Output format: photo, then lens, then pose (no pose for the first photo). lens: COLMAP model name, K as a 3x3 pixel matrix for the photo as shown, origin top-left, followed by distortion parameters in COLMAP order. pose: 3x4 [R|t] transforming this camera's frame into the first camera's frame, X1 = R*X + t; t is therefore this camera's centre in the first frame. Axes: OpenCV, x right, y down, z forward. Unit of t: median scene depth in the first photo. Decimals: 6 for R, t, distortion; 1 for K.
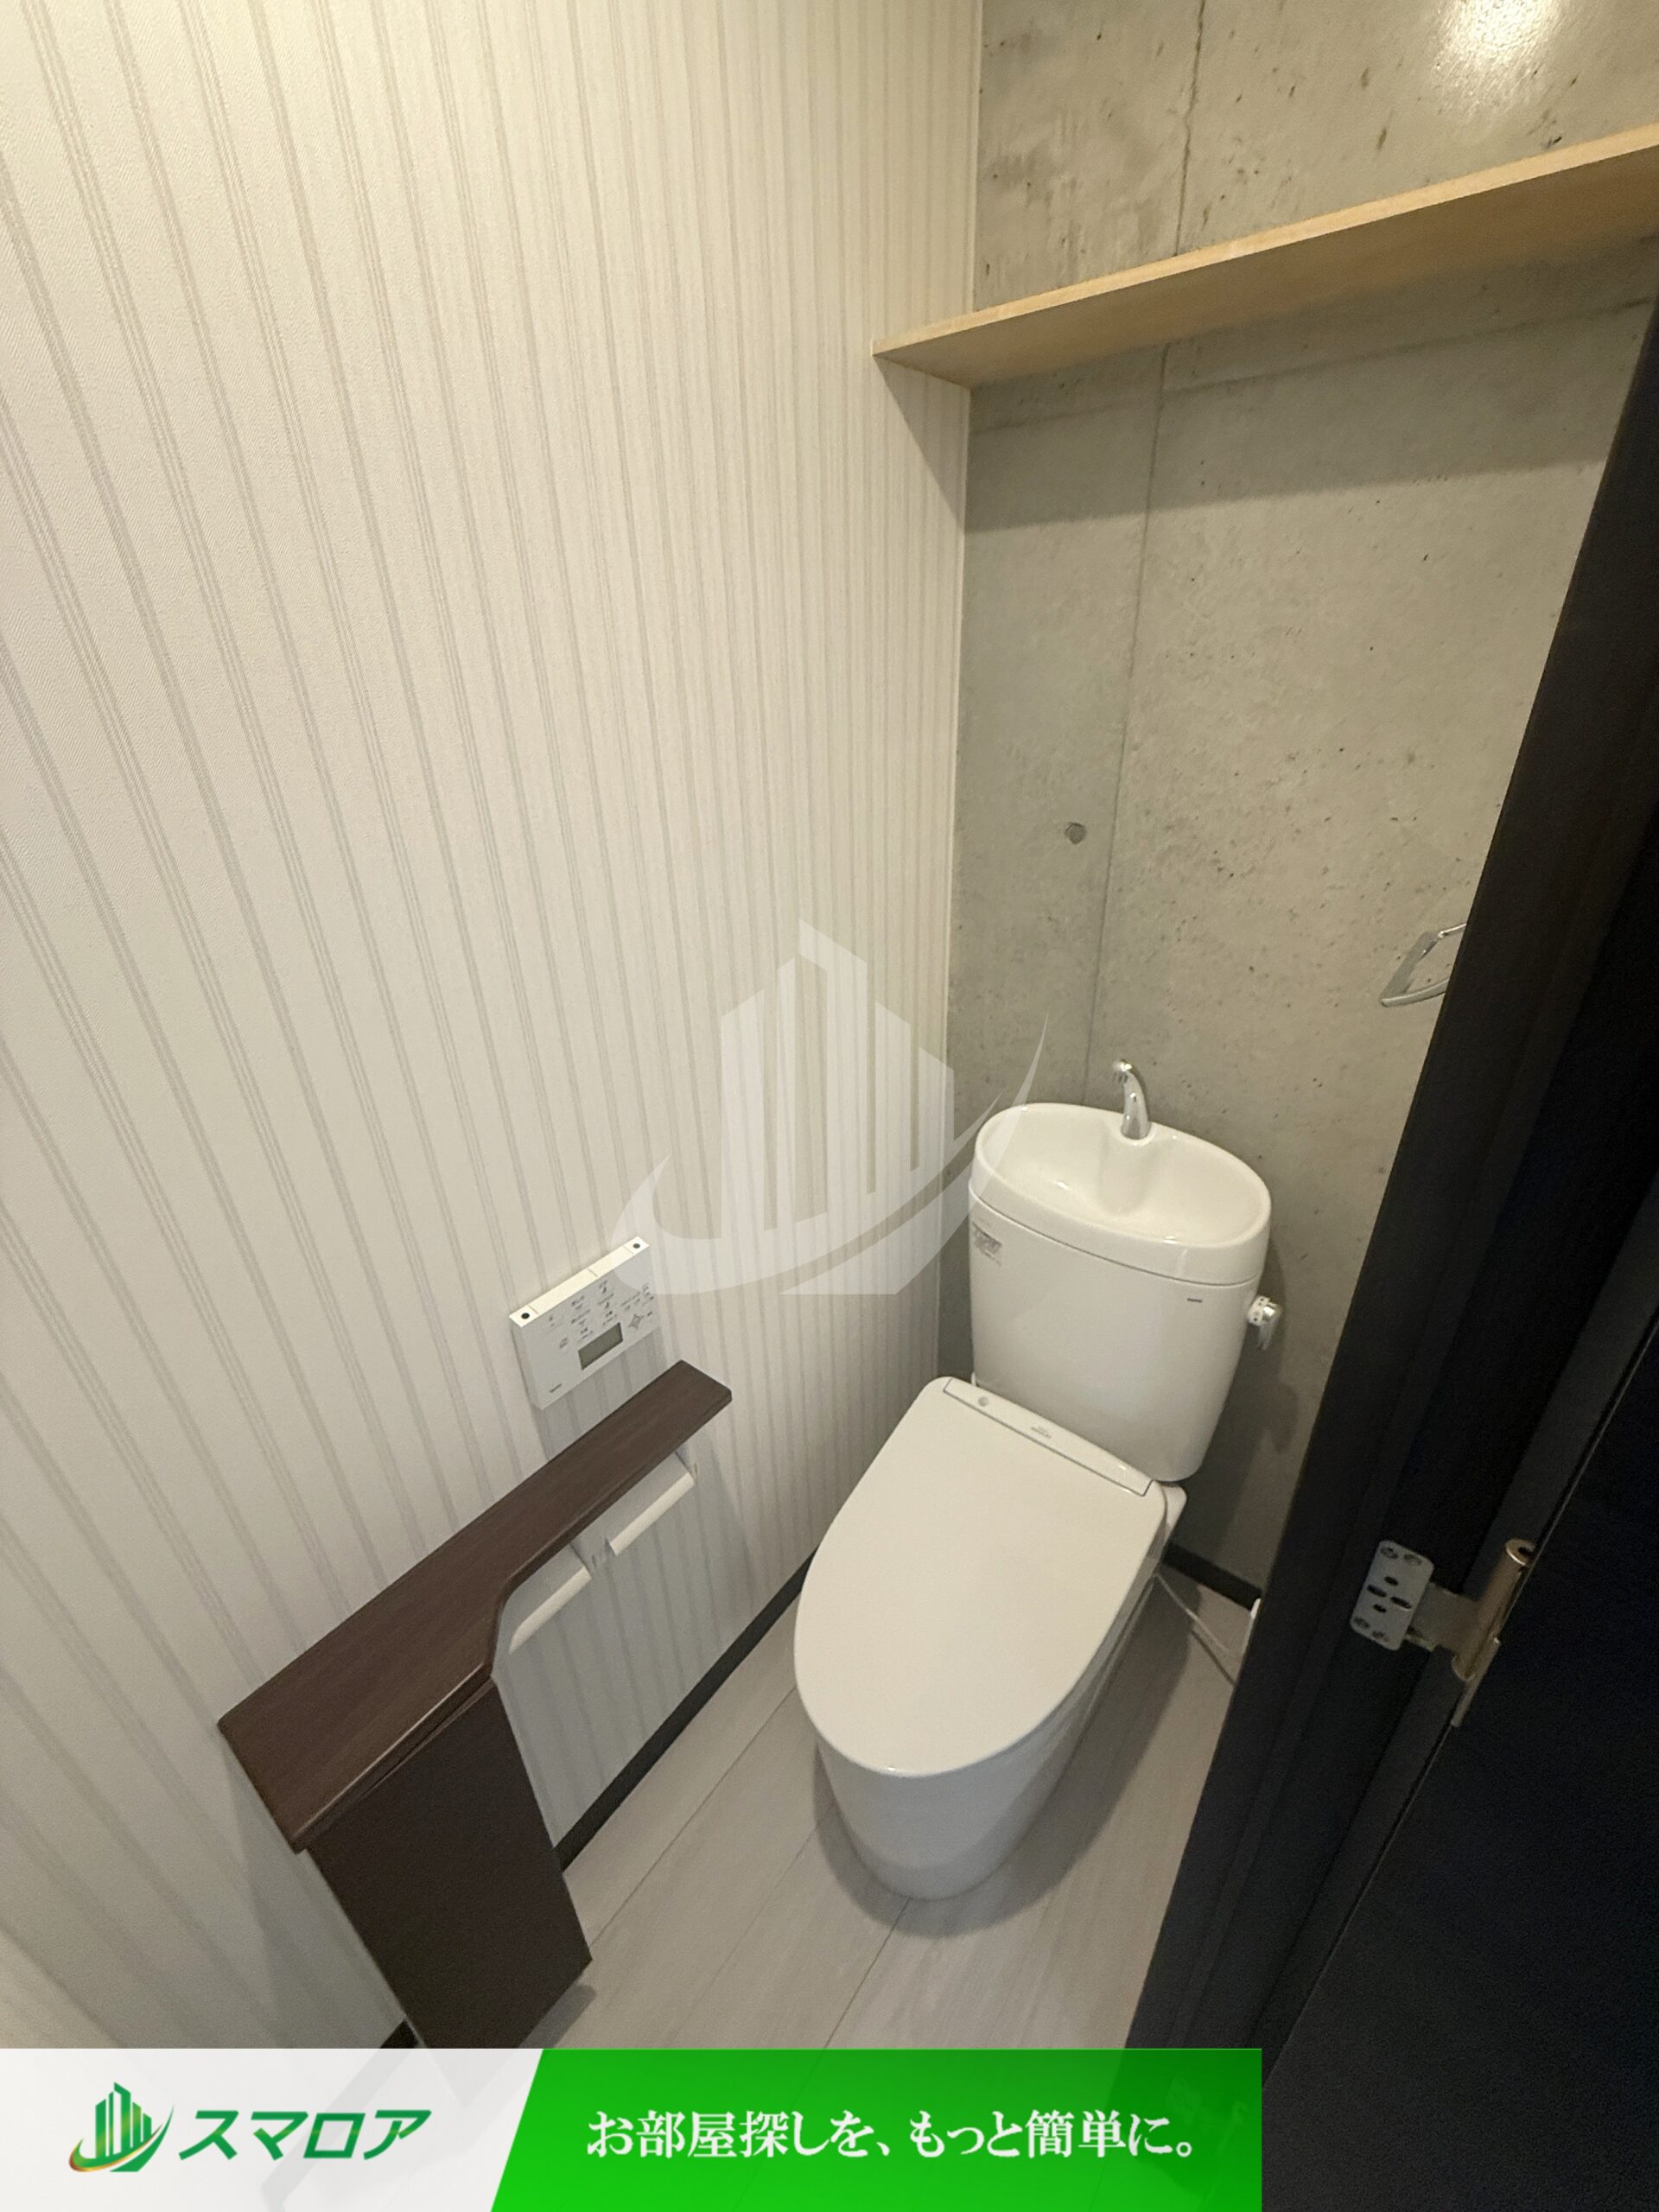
lens RADIAL K [[881.0, 0, 830.6], [0, 881.0, 1118.0], [0, 0, 1]] dist [-0.000155, 0.000545]
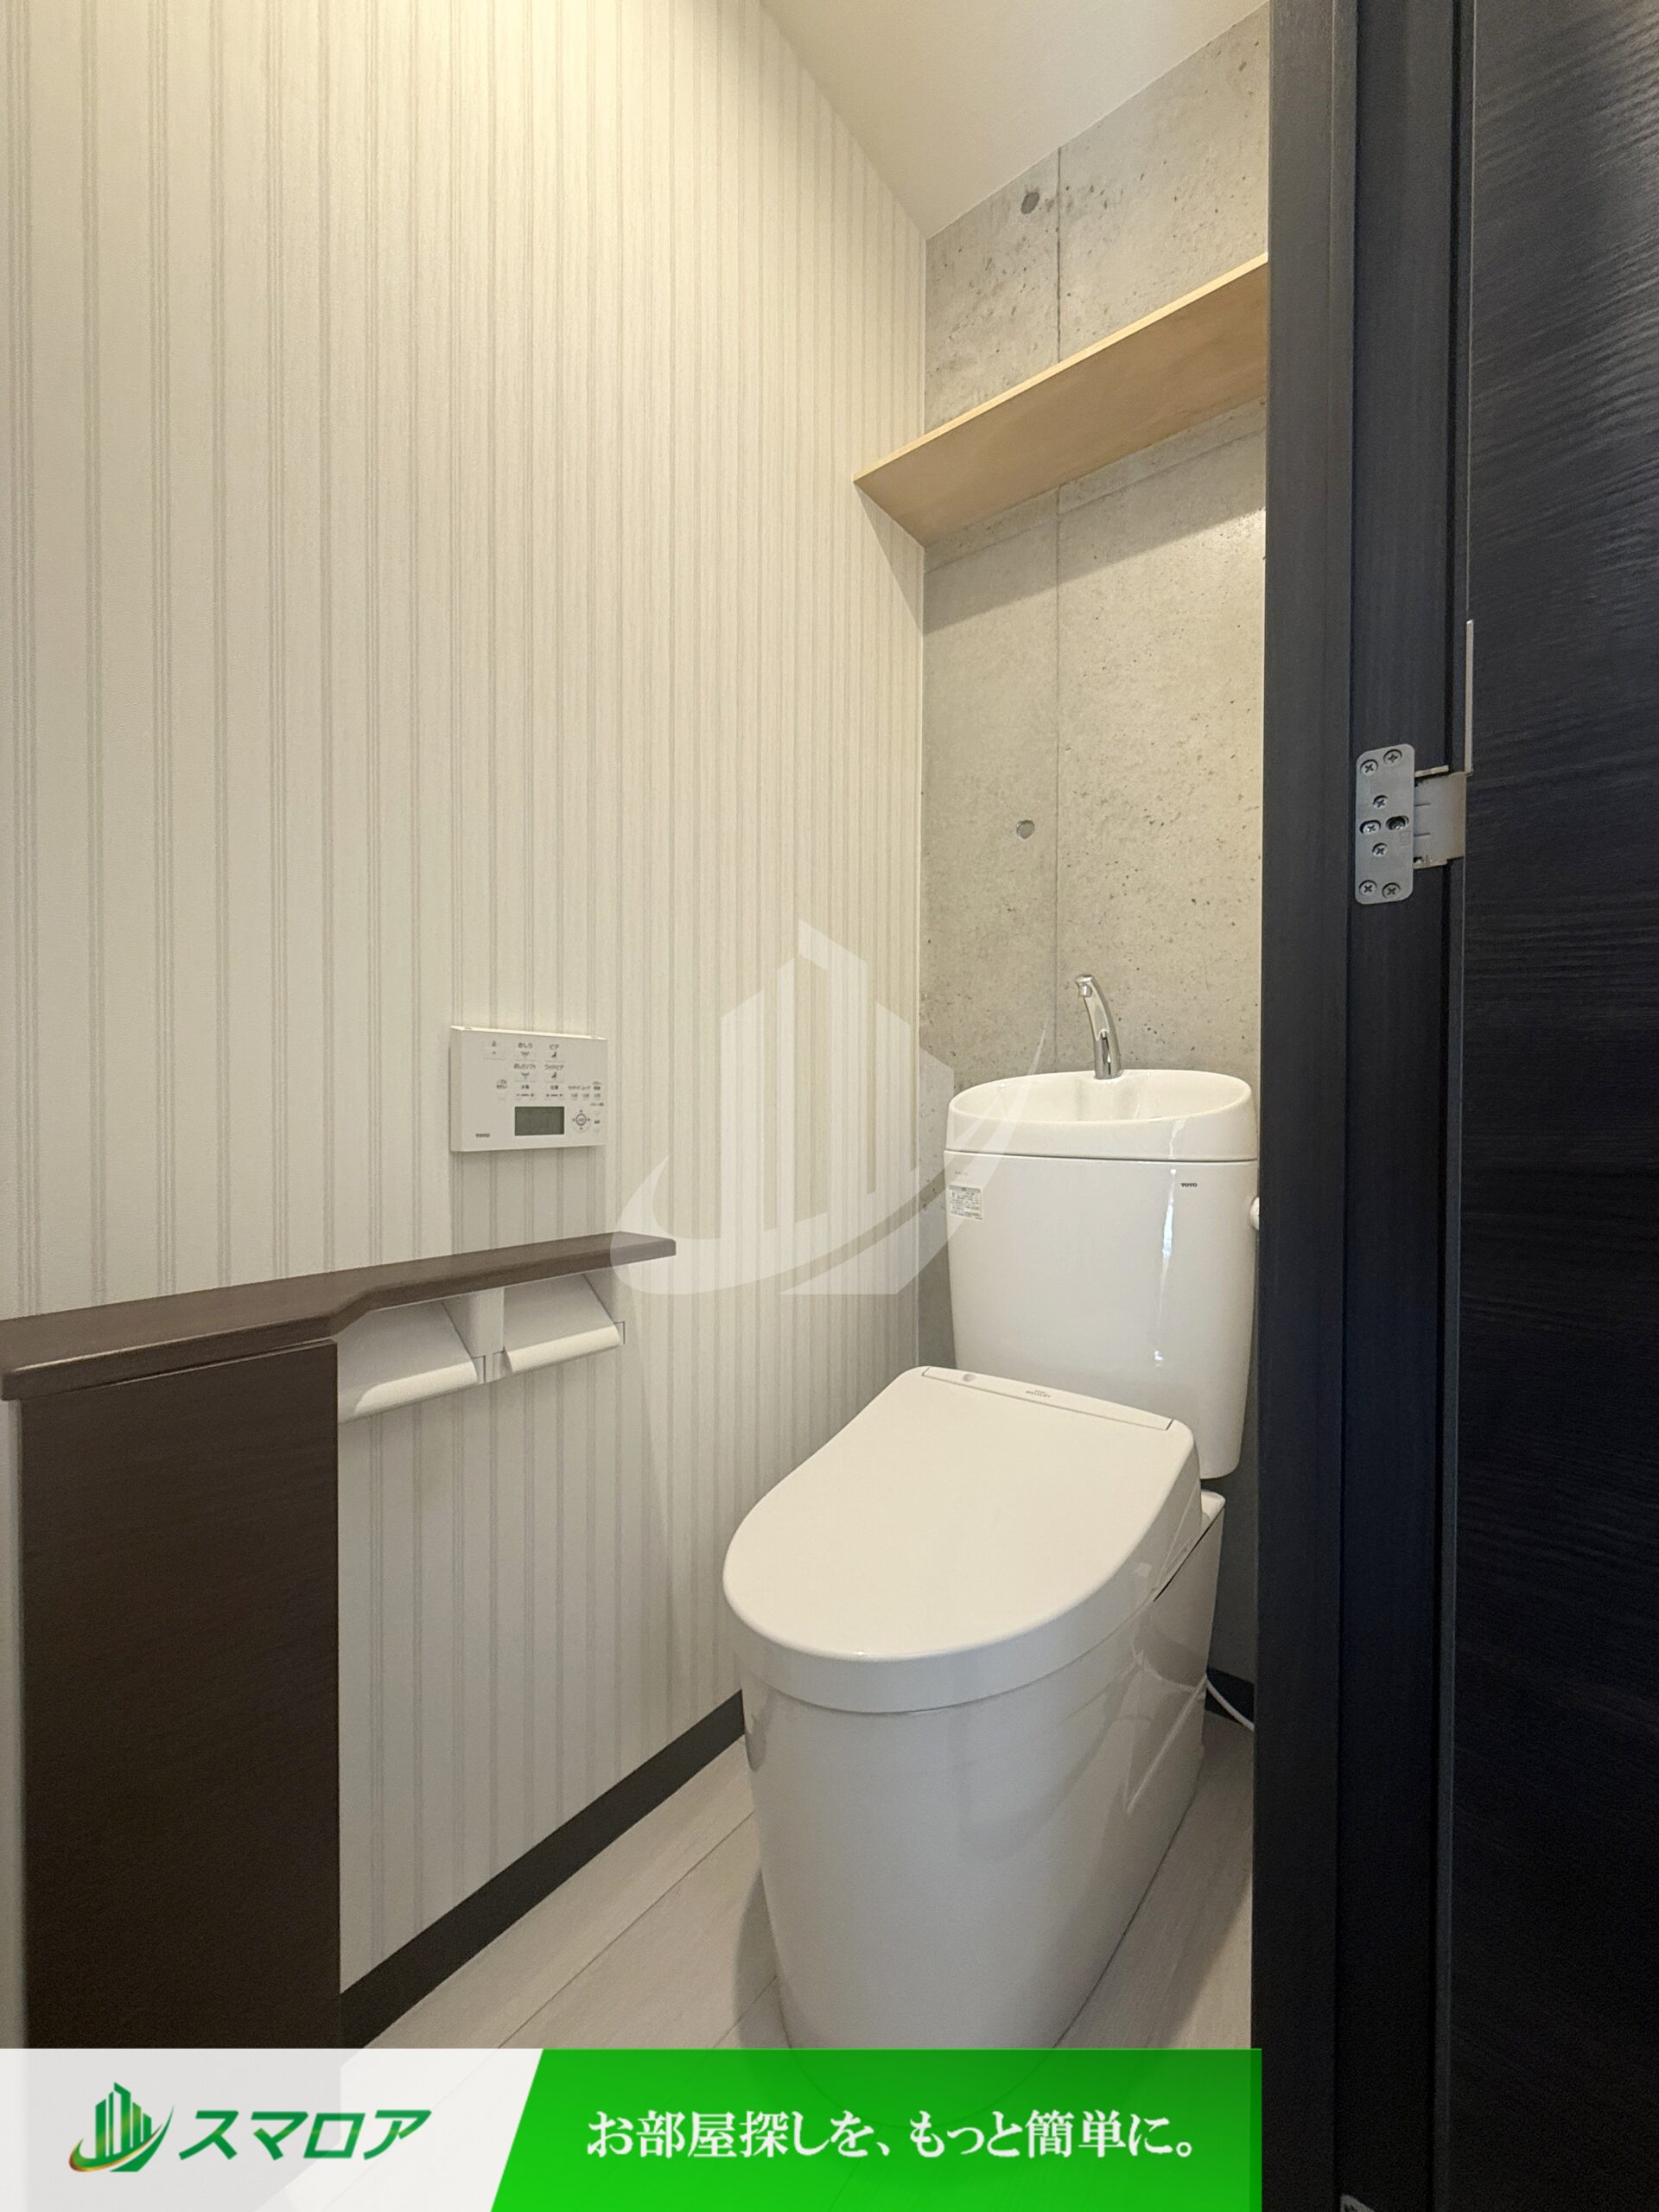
lens RADIAL K [[881.0, 0, 827.9], [0, 881.0, 1115.8], [0, 0, 1]] dist [-0.000155, 0.000545]
pose [[0.999398, 0.034234, 0.005644, 0.027177], [-0.028170, 0.895572, -0.444024, 0.549121], [-0.020256, 0.443598, 0.895997, 0.144695]]
